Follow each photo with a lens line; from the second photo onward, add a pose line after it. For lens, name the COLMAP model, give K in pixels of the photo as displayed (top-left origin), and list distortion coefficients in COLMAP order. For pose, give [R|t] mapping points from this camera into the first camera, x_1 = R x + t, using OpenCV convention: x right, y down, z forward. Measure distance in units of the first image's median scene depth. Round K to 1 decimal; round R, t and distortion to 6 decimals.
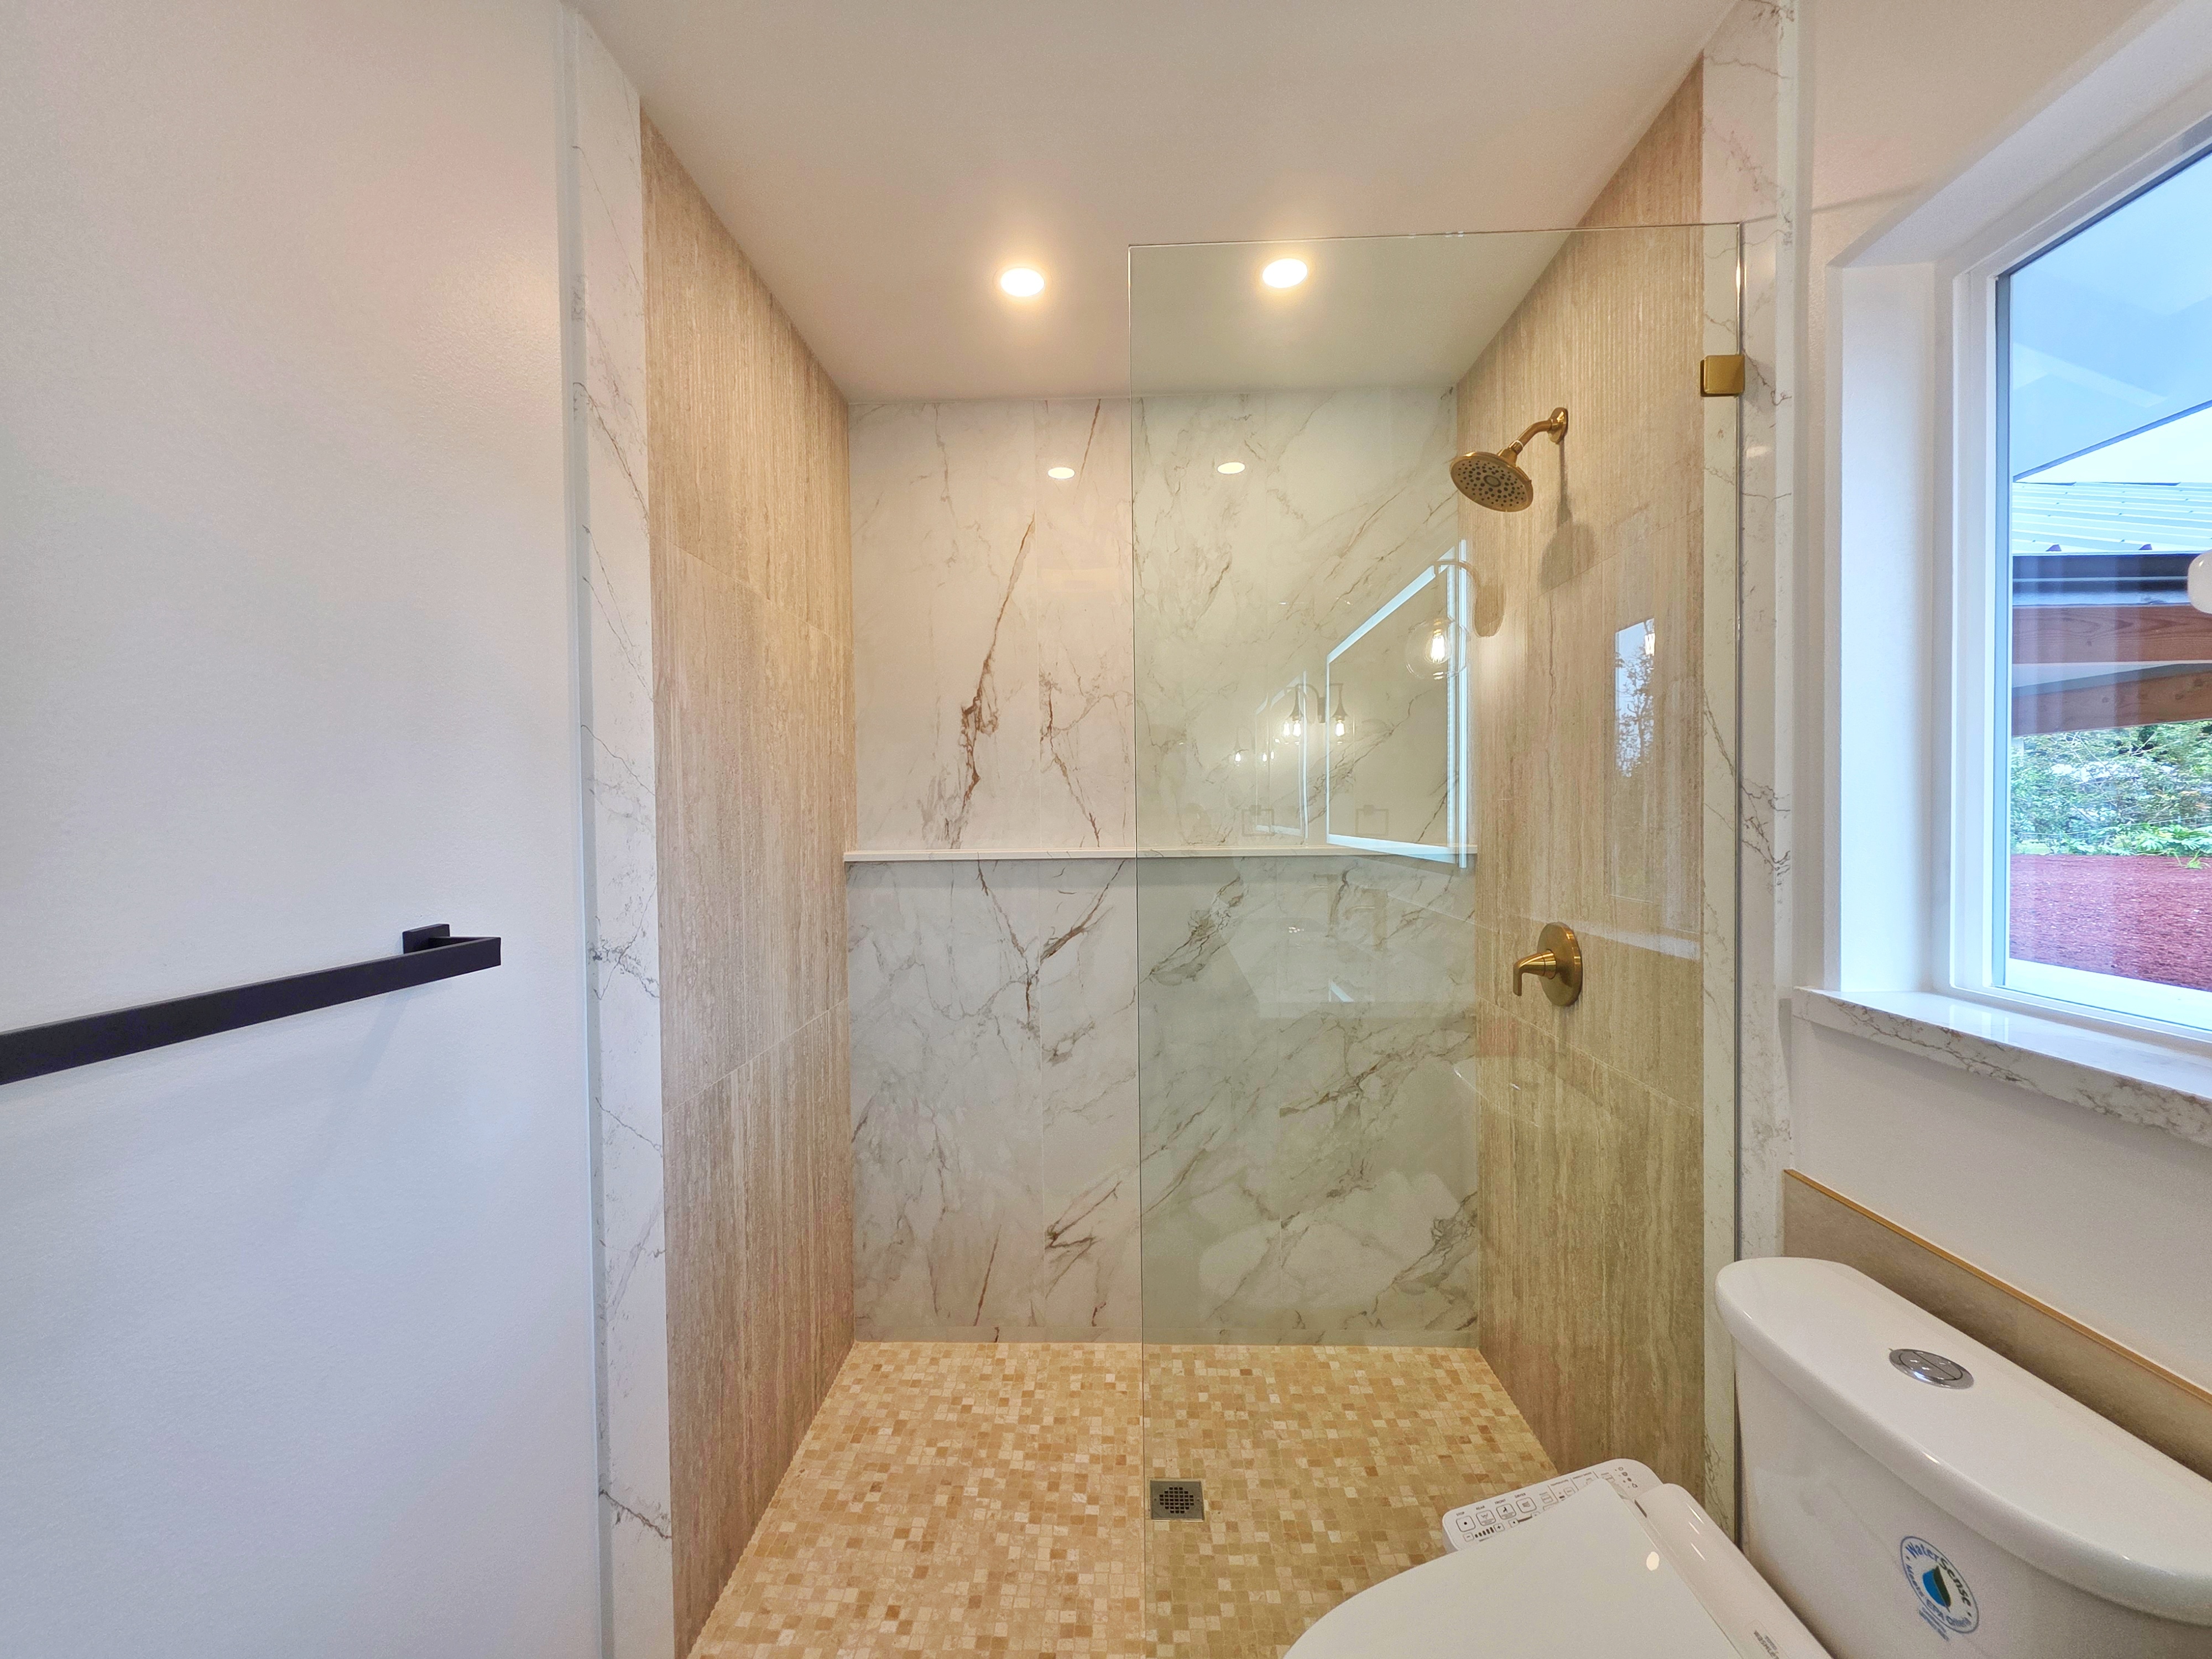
lens RADIAL K [[882.0, 0, 1112.1], [0, 882.0, 835.7], [0, 0, 1]] dist [-0.000257, 0.000768]
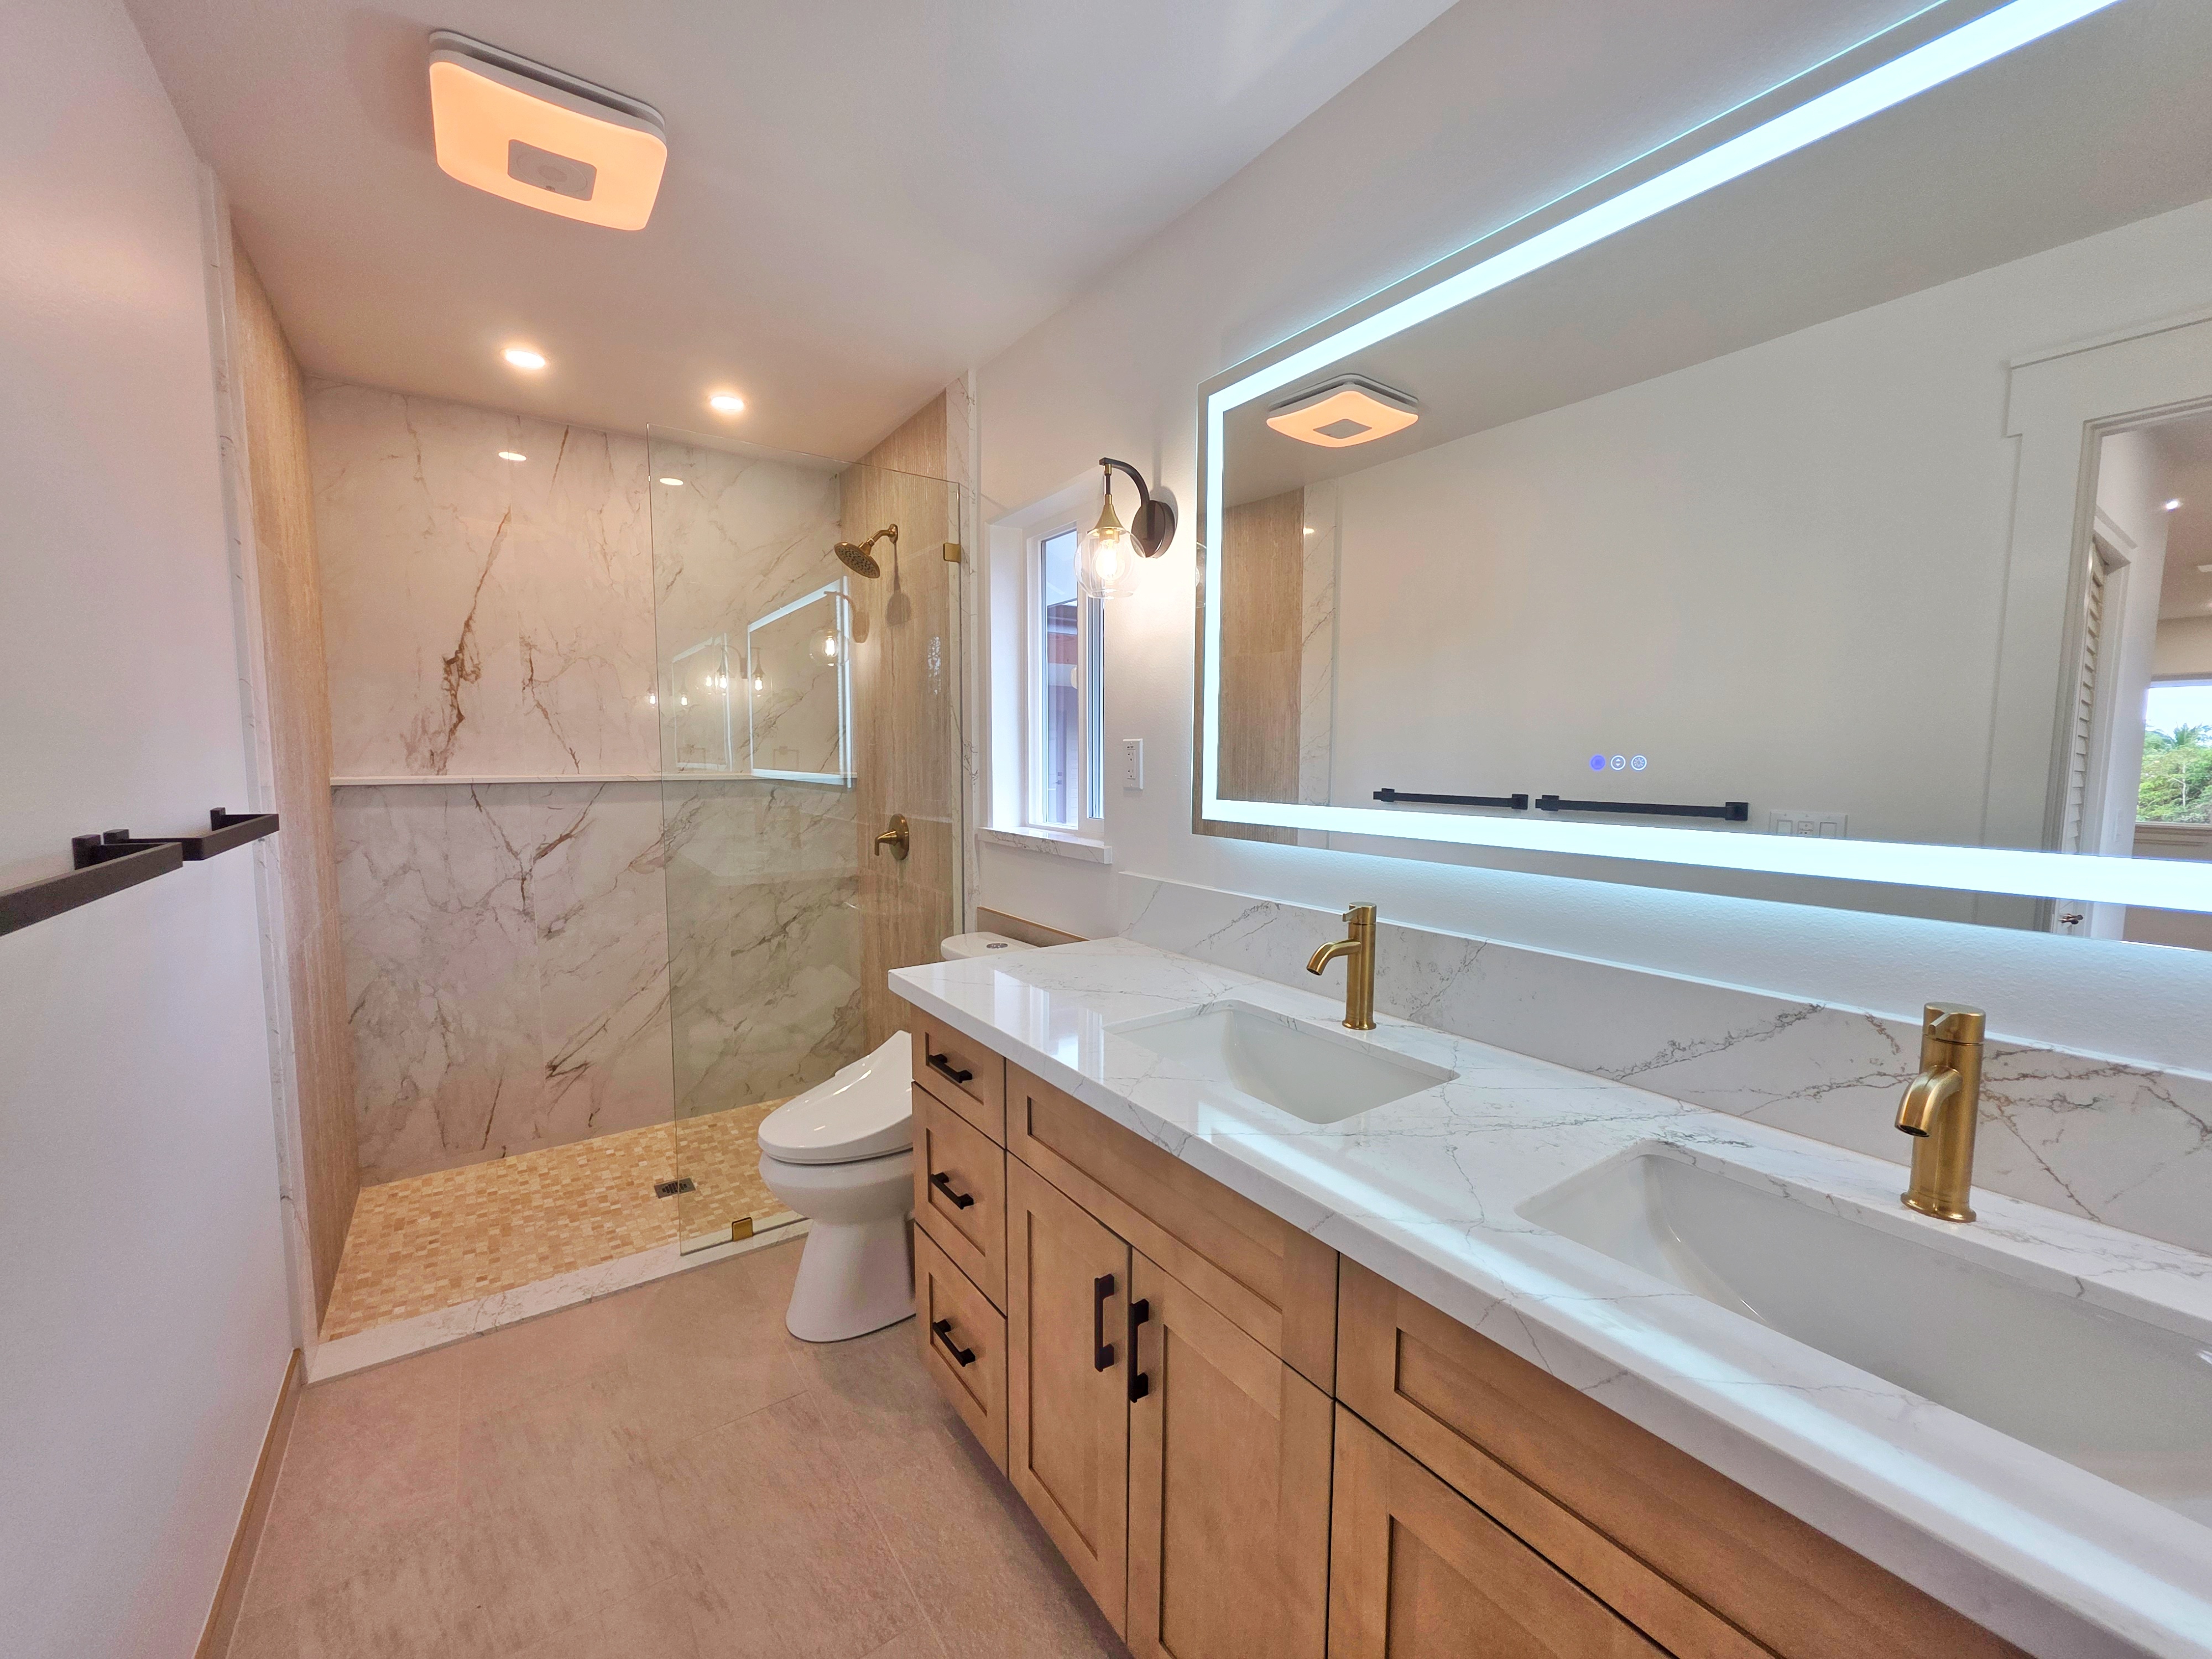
lens RADIAL K [[882.0, 0, 1100.6], [0, 882.0, 829.7], [0, 0, 1]] dist [-0.000257, 0.000768]
pose [[0.804424, -0.036064, 0.592959, -0.178064], [0.000873, 0.998226, 0.059529, 0.018906], [-0.594055, -0.047369, 0.803029, -0.537711]]
